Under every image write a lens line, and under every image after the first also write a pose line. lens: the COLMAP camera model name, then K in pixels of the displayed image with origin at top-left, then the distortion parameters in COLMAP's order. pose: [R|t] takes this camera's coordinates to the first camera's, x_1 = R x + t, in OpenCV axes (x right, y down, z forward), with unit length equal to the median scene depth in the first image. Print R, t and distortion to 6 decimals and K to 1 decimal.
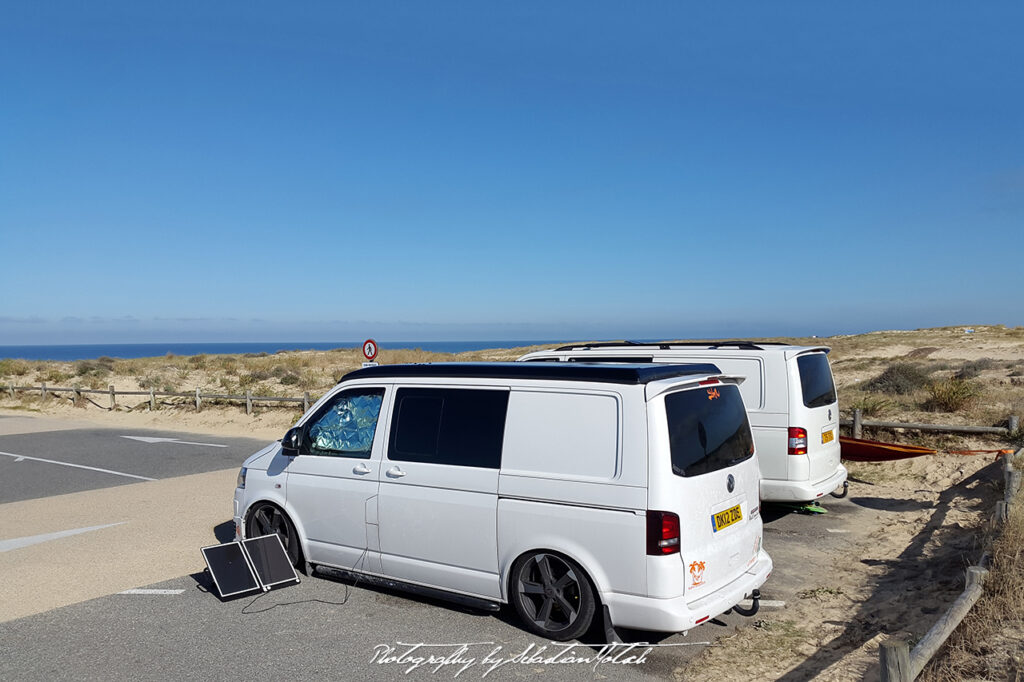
lens RADIAL K [[869.2, 0, 512.0], [0, 869.2, 341.0], [0, 0, 1]] dist [0.126115, -0.283306]
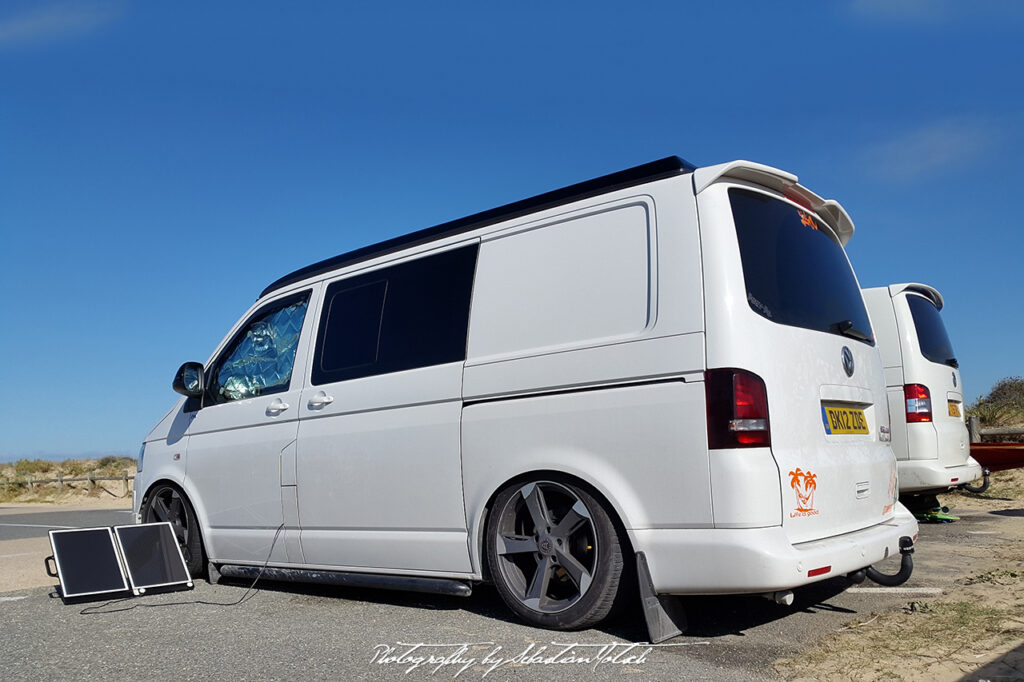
lens RADIAL K [[869.2, 0, 512.0], [0, 869.2, 341.0], [0, 0, 1]] dist [0.126115, -0.283306]
pose [[0.997840, -0.033439, -0.056543, 0.055304], [0.025852, 0.991183, -0.129951, 0.215543], [0.060390, 0.128208, 0.989907, 0.384657]]
